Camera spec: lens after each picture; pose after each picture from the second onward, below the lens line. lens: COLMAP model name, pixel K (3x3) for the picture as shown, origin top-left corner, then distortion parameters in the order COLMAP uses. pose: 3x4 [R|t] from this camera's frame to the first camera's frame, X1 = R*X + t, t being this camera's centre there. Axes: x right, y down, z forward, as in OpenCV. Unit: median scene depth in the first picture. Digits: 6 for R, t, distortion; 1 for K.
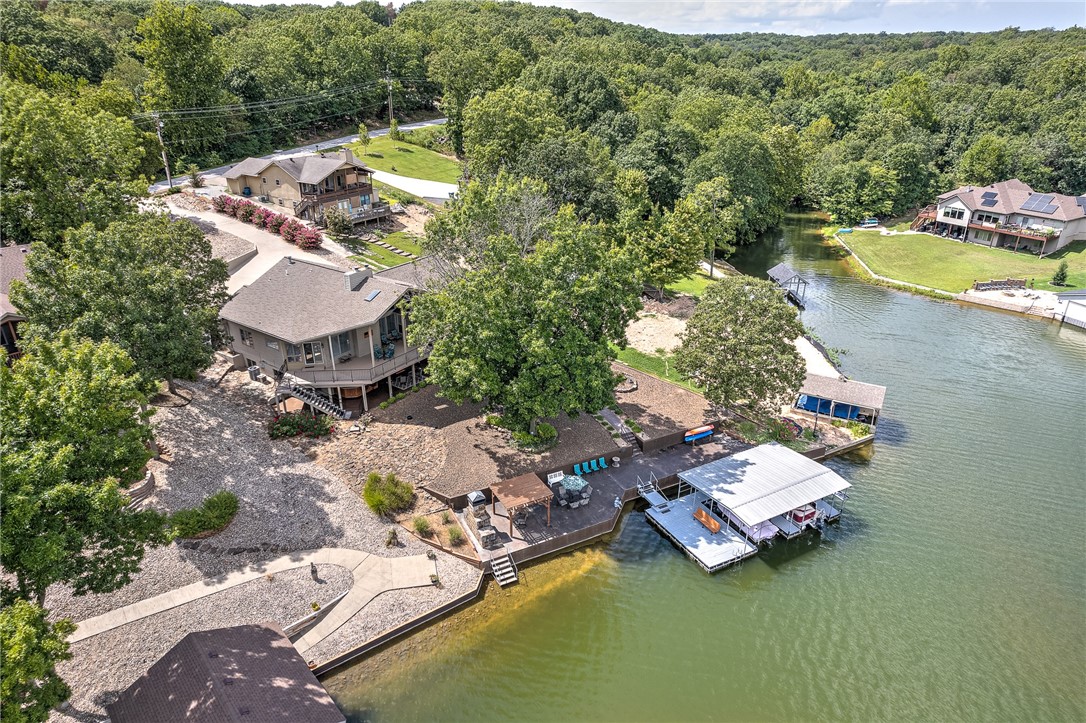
lens RADIAL K [[698.5, 0, 545.4], [0, 698.5, 365.4], [0, 0, 1]] dist [-0.062470, 0.050807]
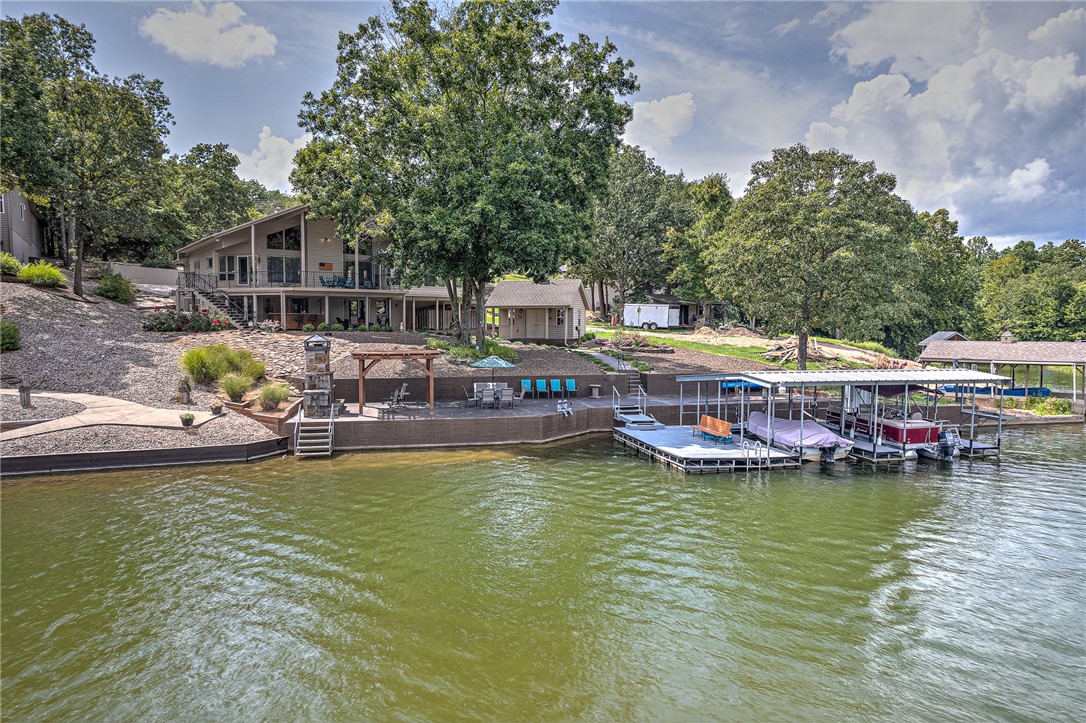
lens RADIAL K [[698.5, 0, 545.4], [0, 698.5, 365.4], [0, 0, 1]] dist [-0.062470, 0.050807]
pose [[0.963937, 0.016633, -0.265610, 0.141338], [-0.112030, 0.930667, -0.348293, 0.214665], [0.241401, 0.365489, 0.898968, 0.261483]]
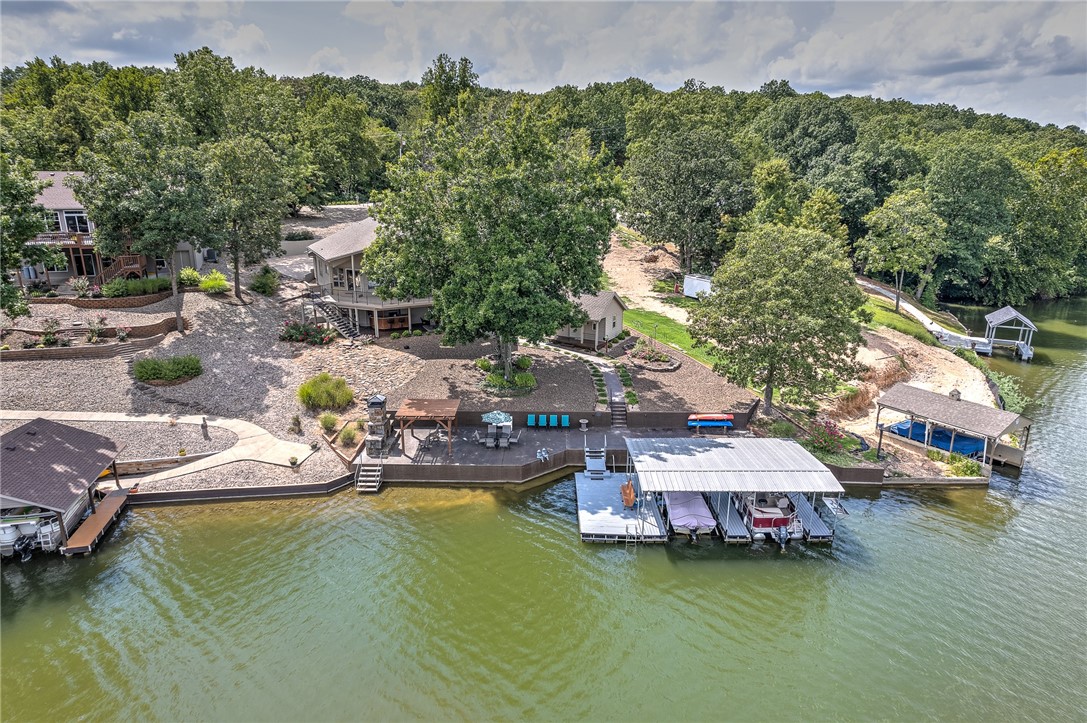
lens RADIAL K [[699.2, 0, 545.9], [0, 699.2, 365.4], [0, 0, 1]] dist [-0.062470, 0.050807]
pose [[0.880498, 0.132356, -0.455198, 0.271880], [-0.200091, 0.974268, -0.103756, 0.103998], [0.429752, 0.182438, 0.884324, 0.143814]]
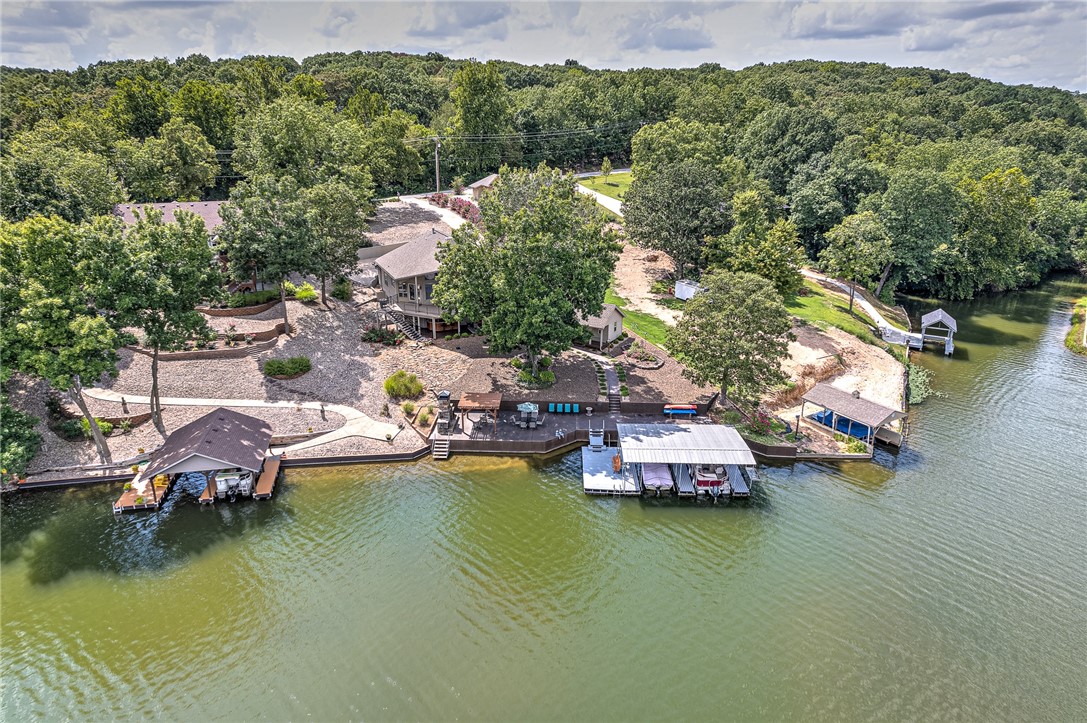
lens RADIAL K [[699.2, 0, 545.9], [0, 699.2, 365.4], [0, 0, 1]] dist [-0.062470, 0.050807]
pose [[0.868488, 0.171049, -0.465265, 0.357783], [-0.209781, 0.977214, -0.032327, 0.073530], [0.449133, 0.125680, 0.884581, -0.047743]]
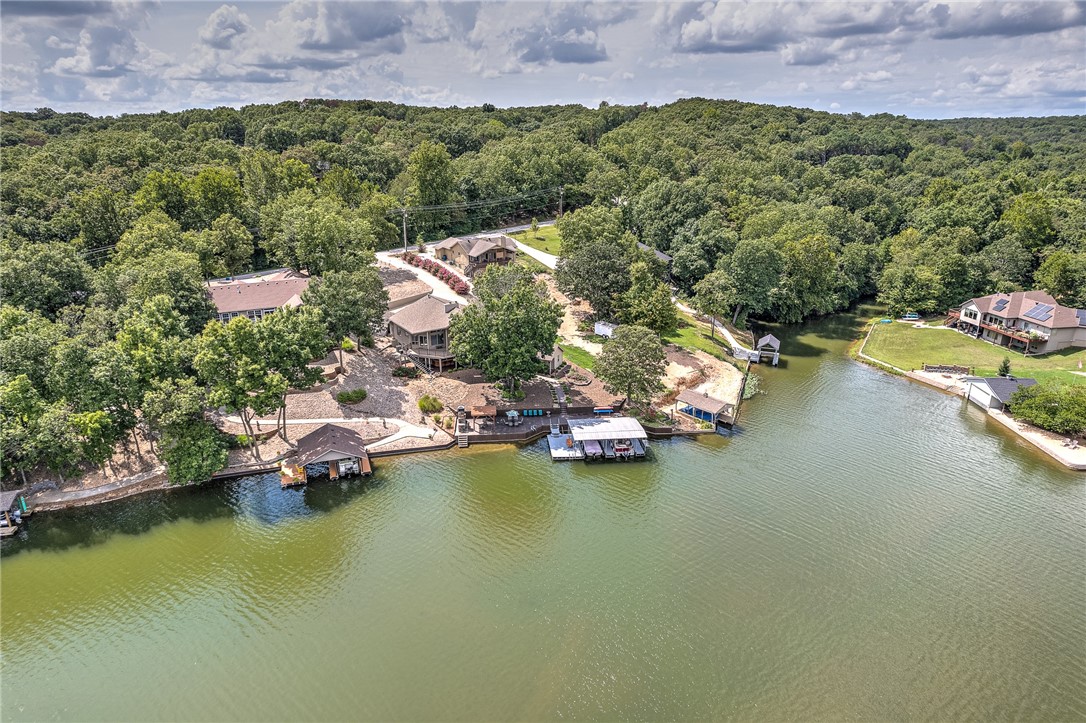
lens RADIAL K [[698.5, 0, 545.4], [0, 698.5, 365.4], [0, 0, 1]] dist [-0.062470, 0.050807]
pose [[0.924657, 0.122596, -0.360527, 0.479709], [-0.157019, 0.985274, -0.067674, 0.087404], [0.346922, 0.119185, 0.930290, -0.494661]]
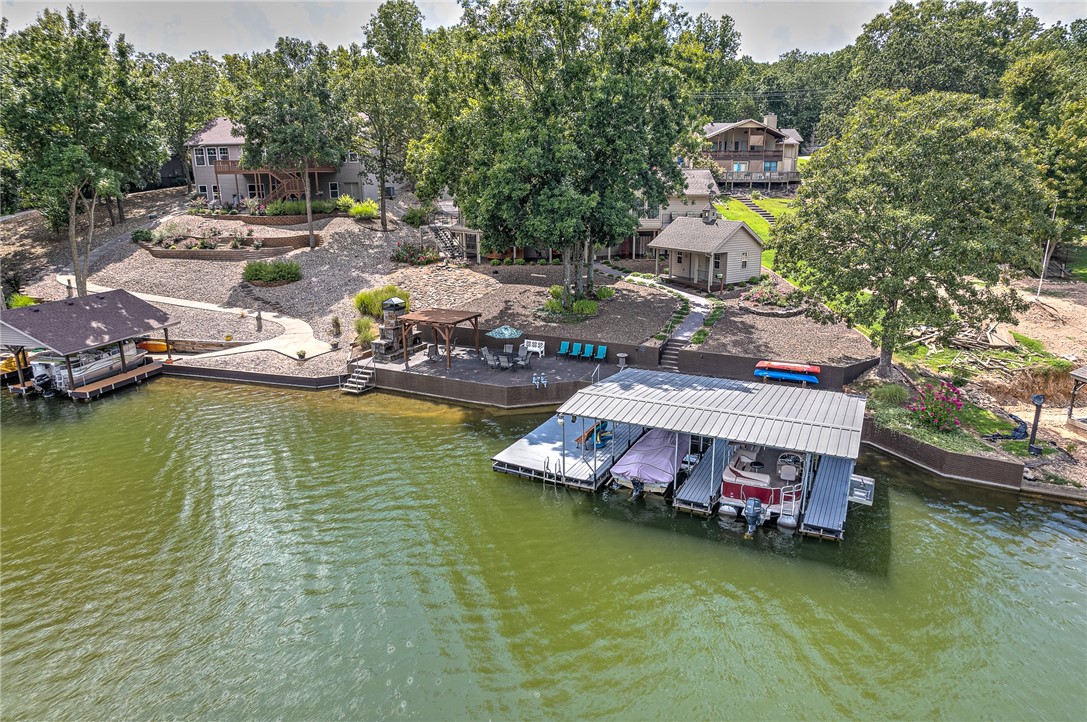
lens RADIAL K [[699.2, 0, 545.9], [0, 699.2, 364.9], [0, 0, 1]] dist [-0.062470, 0.050807]
pose [[0.579058, 0.210138, -0.787739, 0.369444], [-0.331111, 0.943555, 0.008308, 0.102078], [0.745021, 0.256019, 0.615953, 0.335340]]
